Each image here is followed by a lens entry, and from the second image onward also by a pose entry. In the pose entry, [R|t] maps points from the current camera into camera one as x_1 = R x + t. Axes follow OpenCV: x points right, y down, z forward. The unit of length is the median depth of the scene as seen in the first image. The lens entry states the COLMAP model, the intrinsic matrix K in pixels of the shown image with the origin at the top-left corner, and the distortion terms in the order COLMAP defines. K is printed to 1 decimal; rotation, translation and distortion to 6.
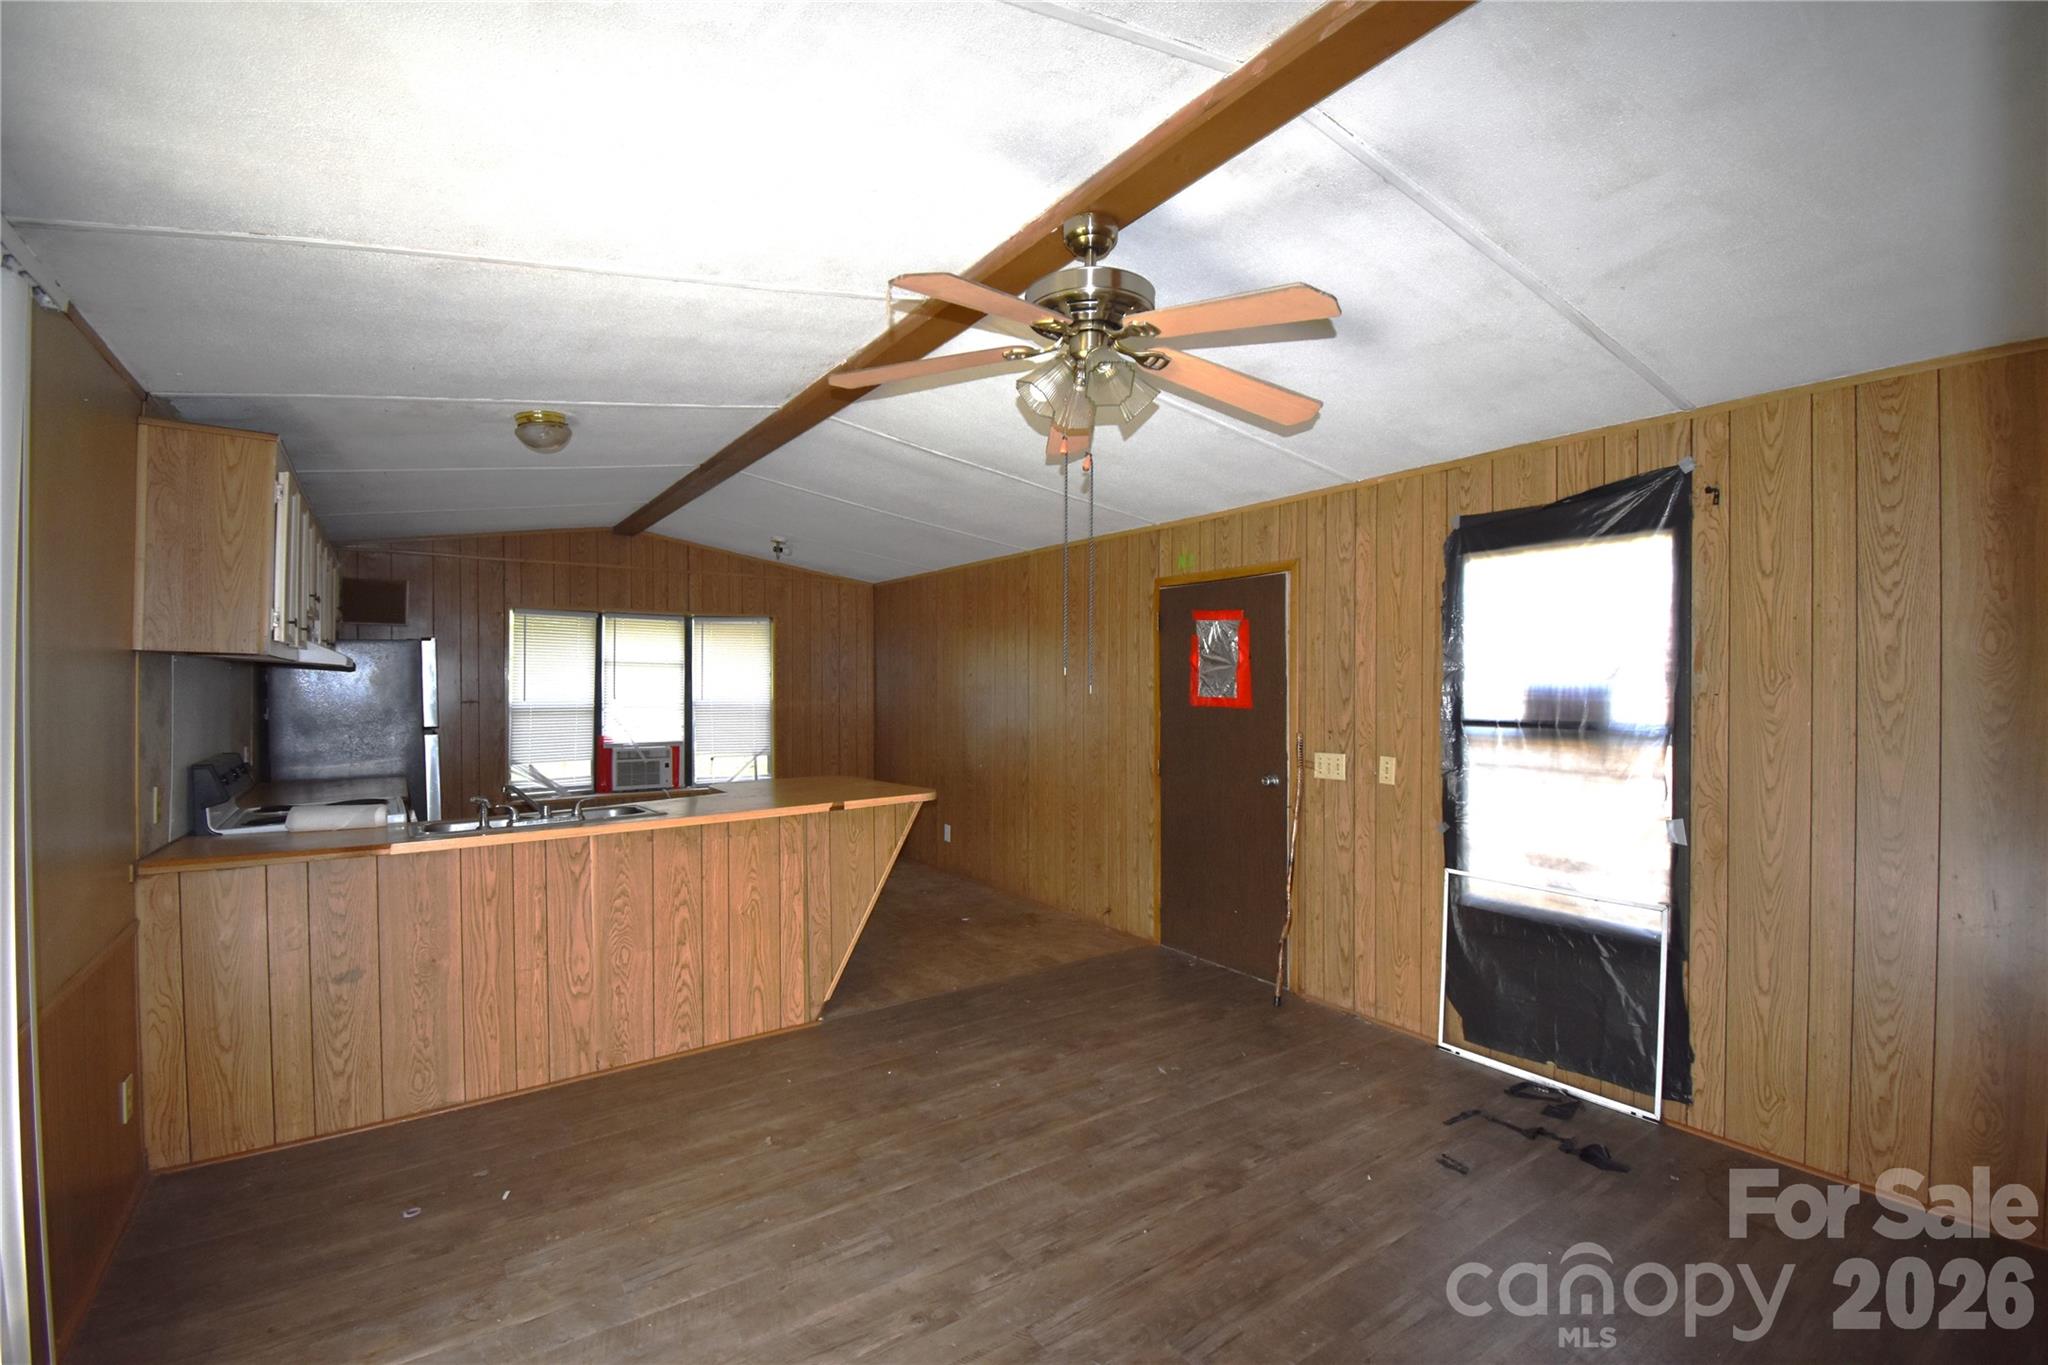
lens RADIAL K [[891.9, 0, 1006.2], [0, 891.9, 685.2], [0, 0, 1]] dist [-0.021495, -0.000865]
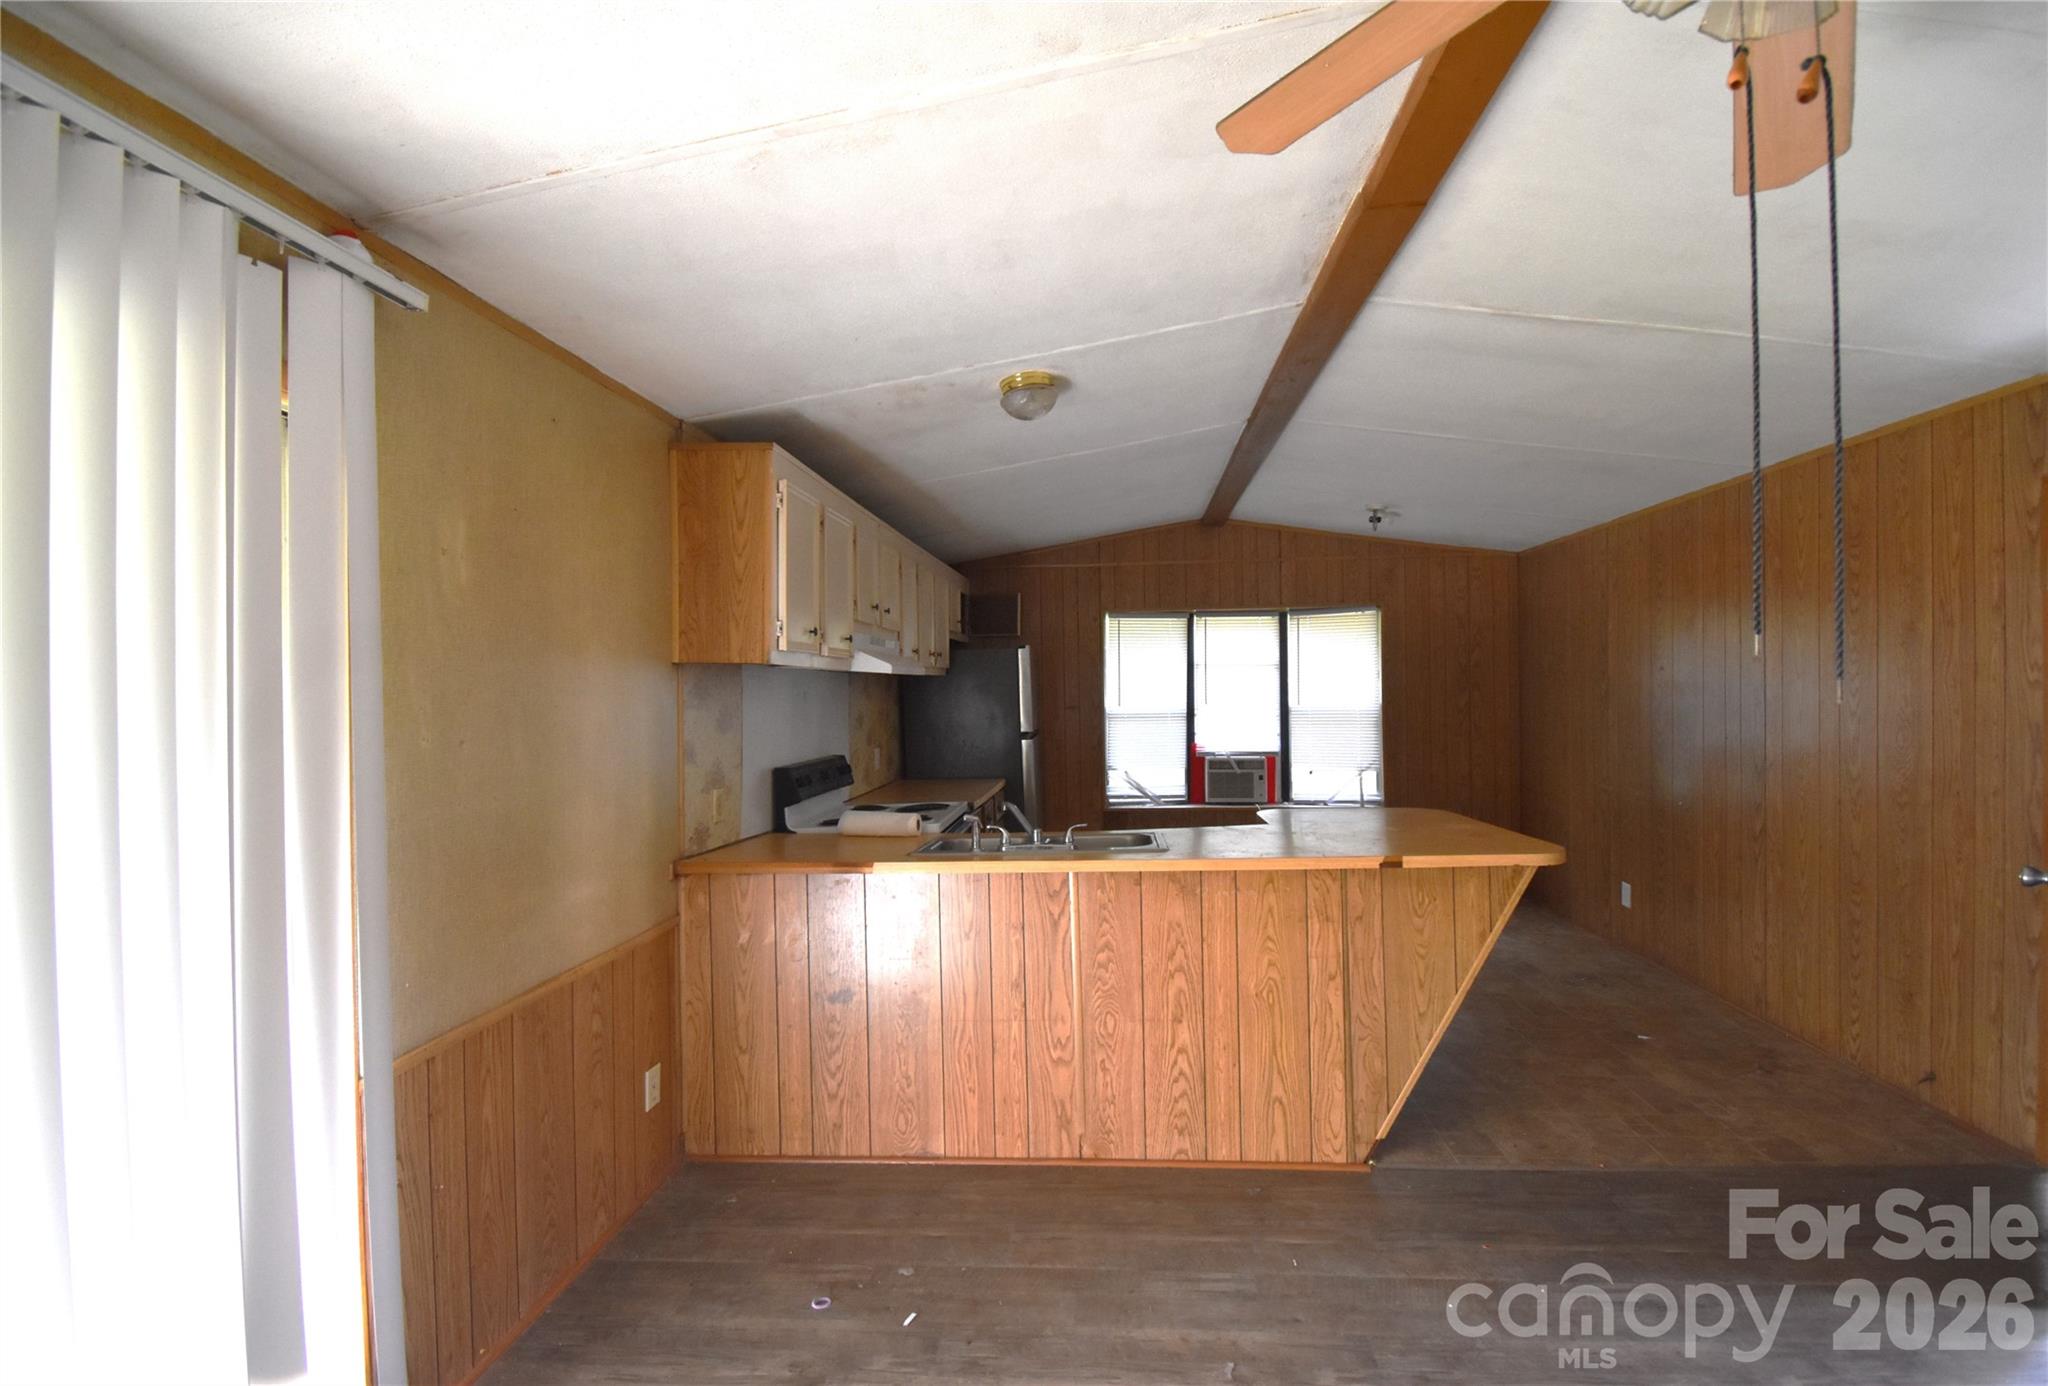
lens RADIAL K [[940.6, 0, 1023.7], [0, 940.6, 694.7], [0, 0, 1]] dist [0.002302, -0.005454]
pose [[0.787867, -0.007748, -0.615796, 0.036102], [0.012392, 0.999918, 0.003274, 0.000328], [0.615720, -0.010210, 0.787899, 0.254067]]
